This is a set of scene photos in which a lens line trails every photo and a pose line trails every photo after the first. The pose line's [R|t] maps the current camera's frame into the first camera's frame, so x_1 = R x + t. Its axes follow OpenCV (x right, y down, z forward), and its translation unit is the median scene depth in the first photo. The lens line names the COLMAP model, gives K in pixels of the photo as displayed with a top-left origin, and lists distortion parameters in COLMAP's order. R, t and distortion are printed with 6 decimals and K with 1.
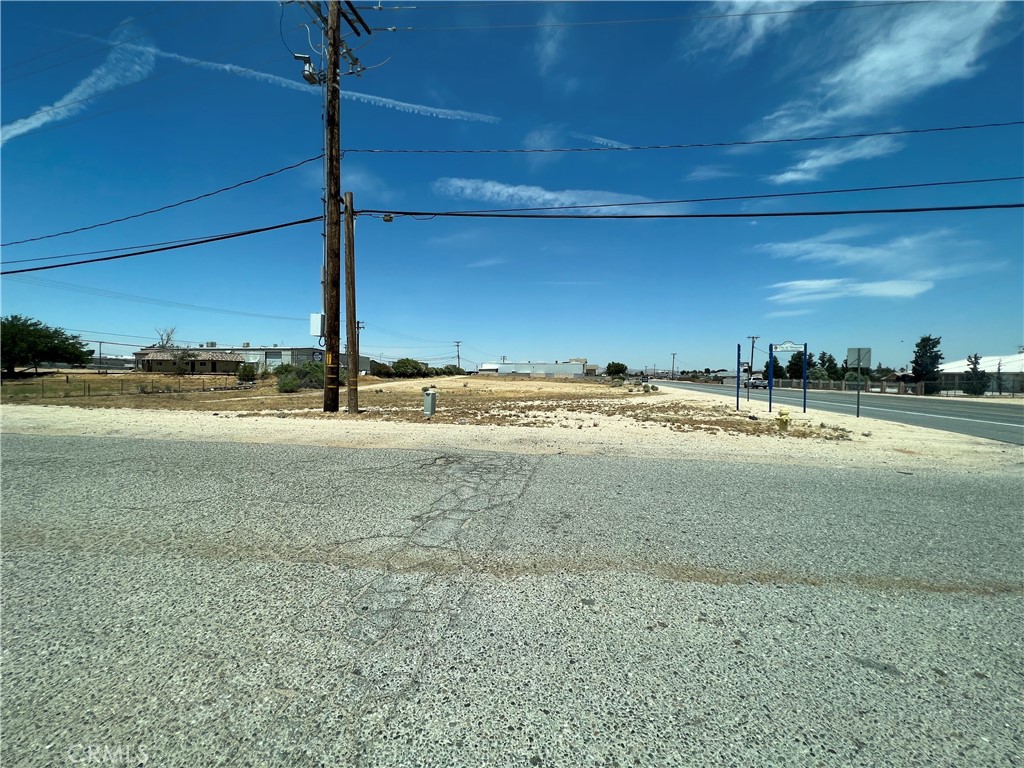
lens RADIAL K [[421.8, 0, 512.0], [0, 421.8, 384.0], [0, 0, 1]] dist [0.000372, 0.000015]
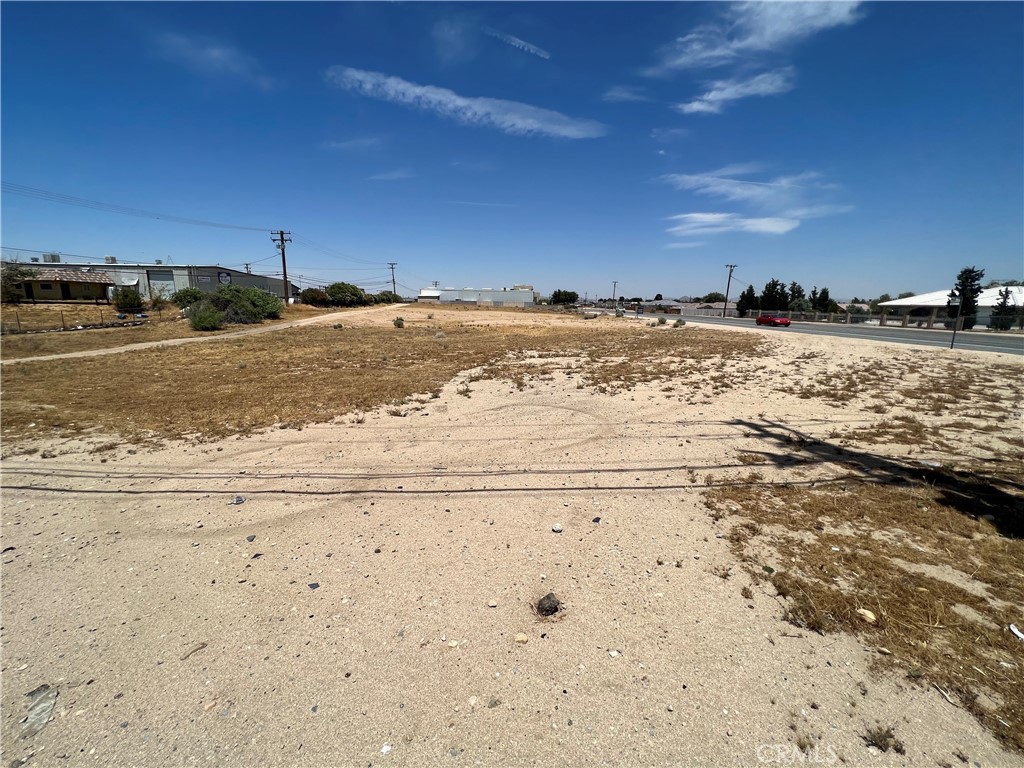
lens RADIAL K [[424.5, 0, 517.5], [0, 424.5, 376.3], [0, 0, 1]] dist [-0.002055, -0.000201]
pose [[0.977596, -0.030366, 0.208289, -0.116608], [-0.001588, 0.988447, 0.151555, -0.007751], [-0.210485, -0.148491, 0.966254, 0.134416]]
